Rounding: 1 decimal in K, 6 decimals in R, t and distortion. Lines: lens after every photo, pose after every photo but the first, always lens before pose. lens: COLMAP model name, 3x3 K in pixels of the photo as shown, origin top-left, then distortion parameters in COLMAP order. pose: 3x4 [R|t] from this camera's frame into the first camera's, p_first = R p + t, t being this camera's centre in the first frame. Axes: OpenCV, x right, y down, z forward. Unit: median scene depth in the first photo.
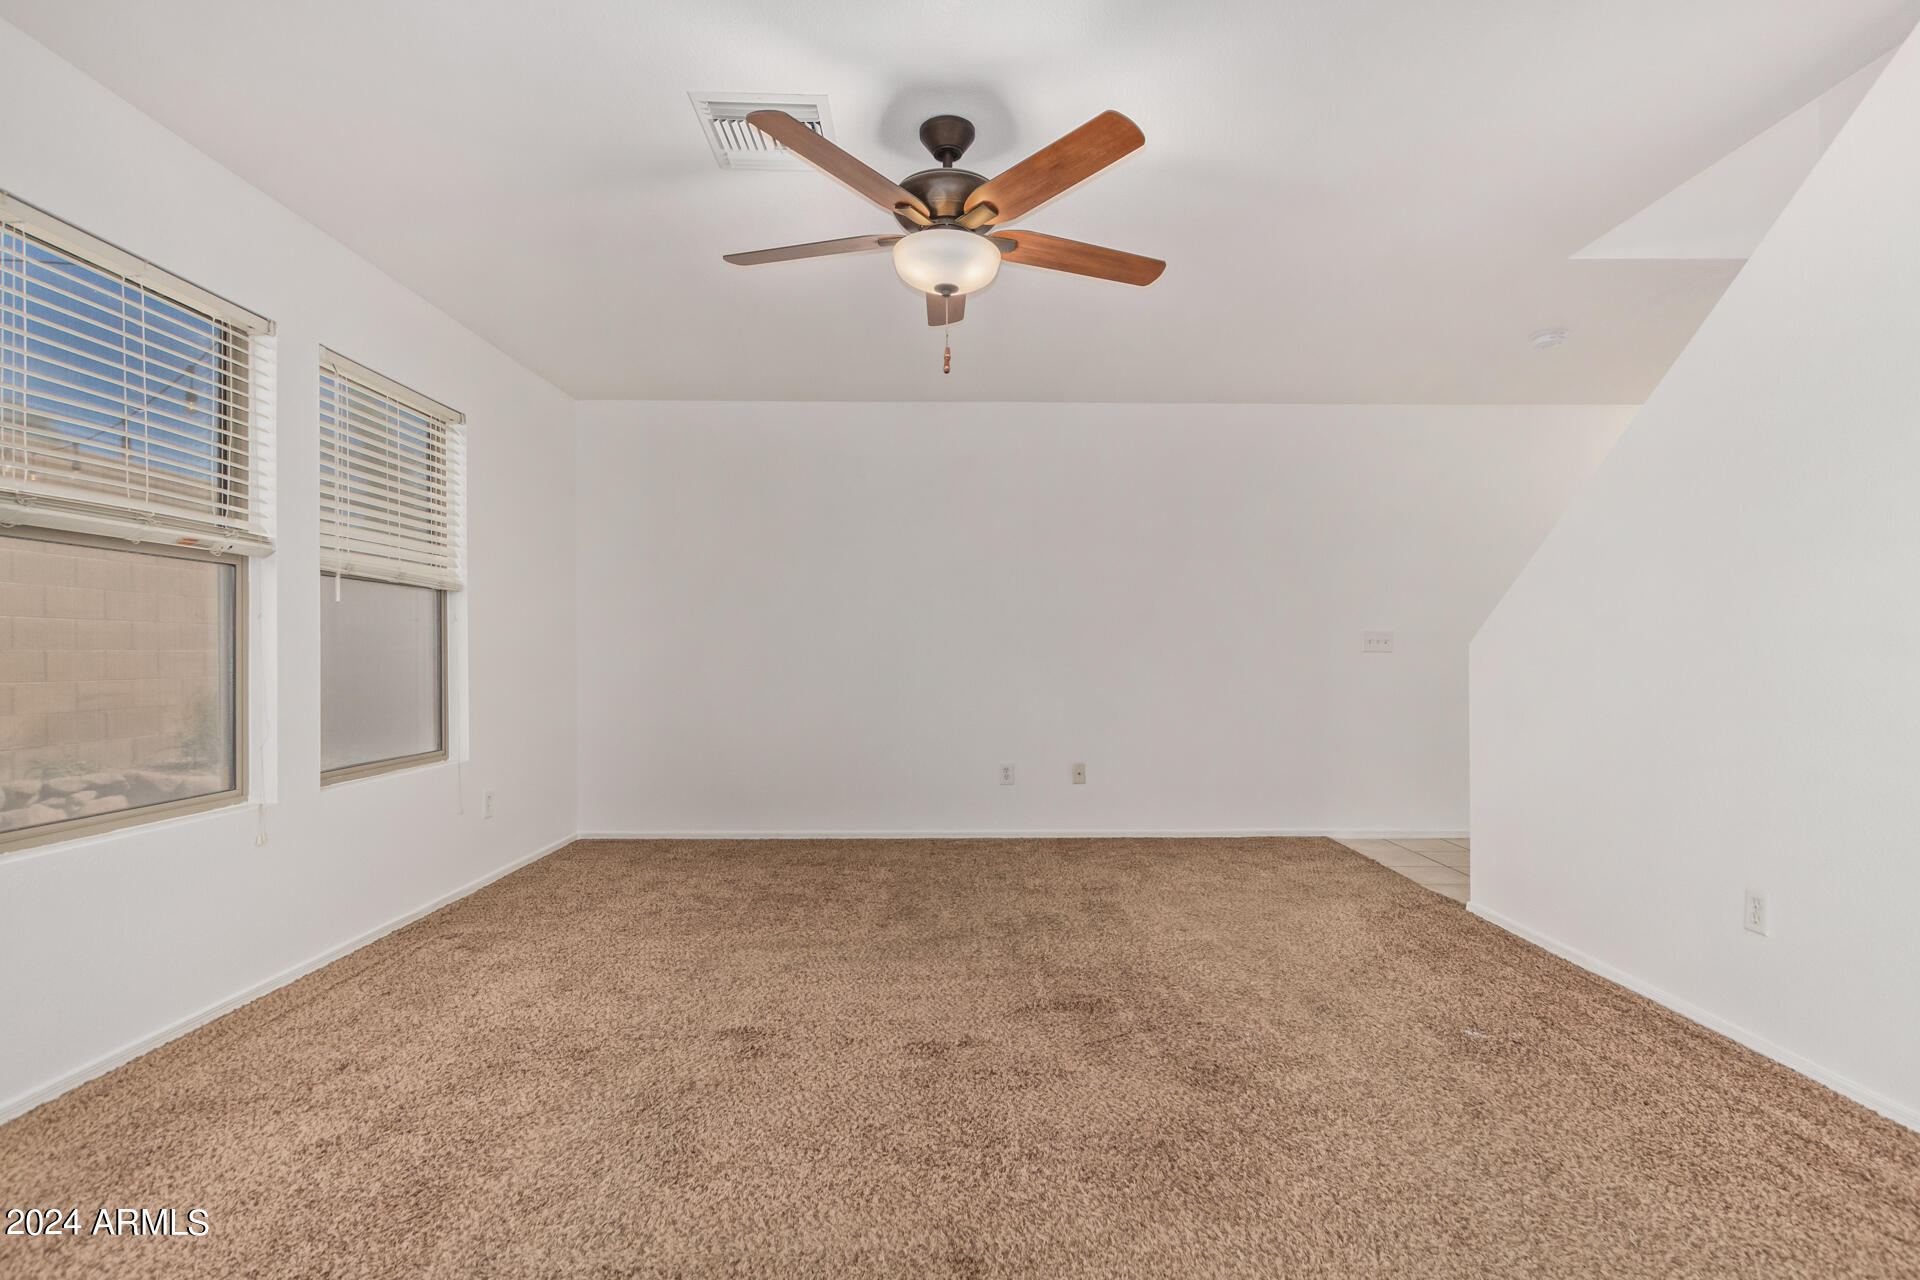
lens RADIAL K [[878.6, 0, 969.8], [0, 878.6, 643.7], [0, 0, 1]] dist [0.002046, -0.001356]
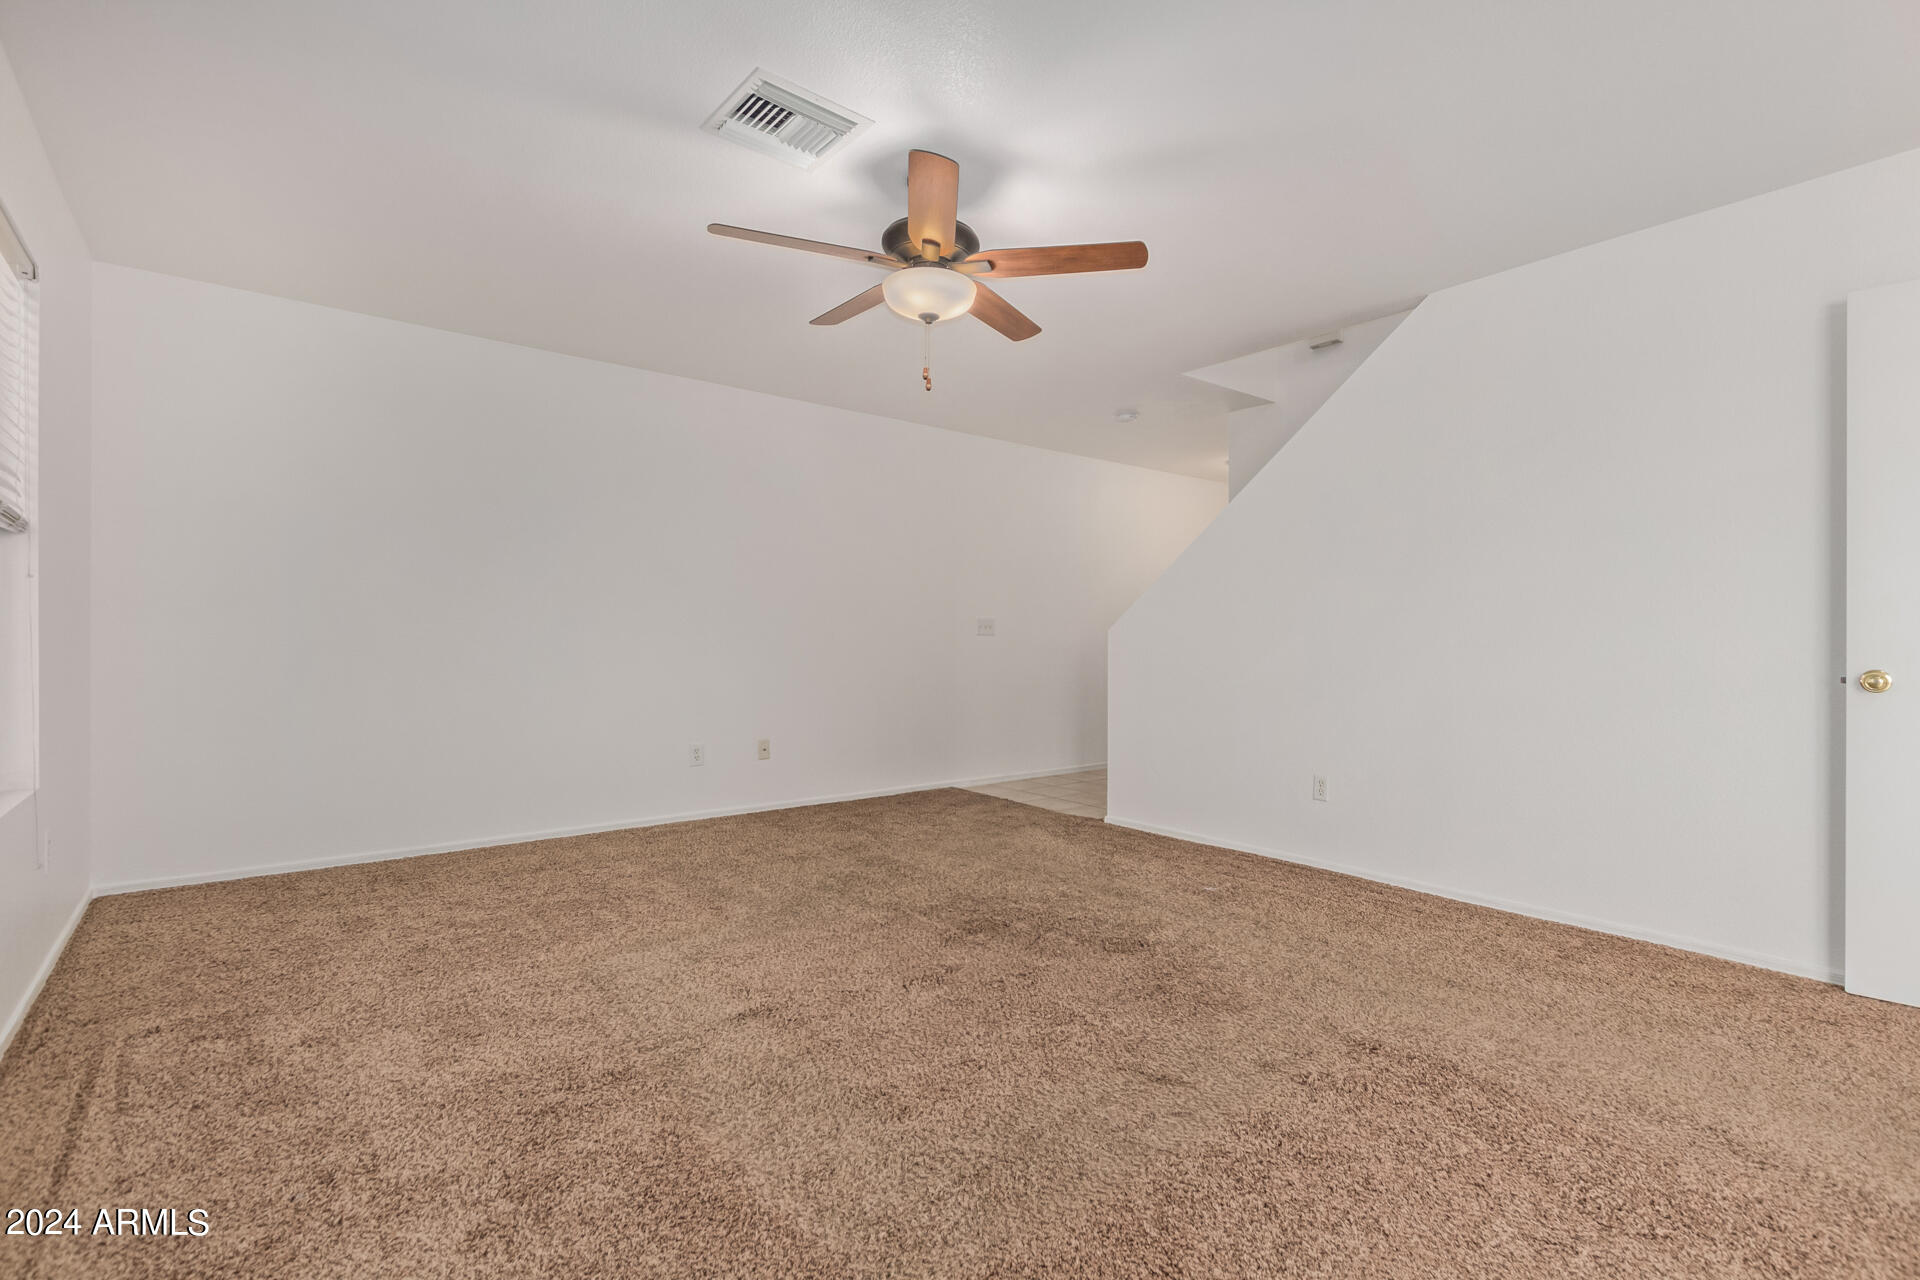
lens RADIAL K [[880.5, 0, 965.8], [0, 880.5, 615.5], [0, 0, 1]] dist [0.001167, 0.000354]
pose [[0.785646, 0.021991, 0.618286, -0.513914], [-0.015419, 0.999754, -0.015965, 0.002877], [-0.618484, 0.003010, 0.785791, 0.049085]]
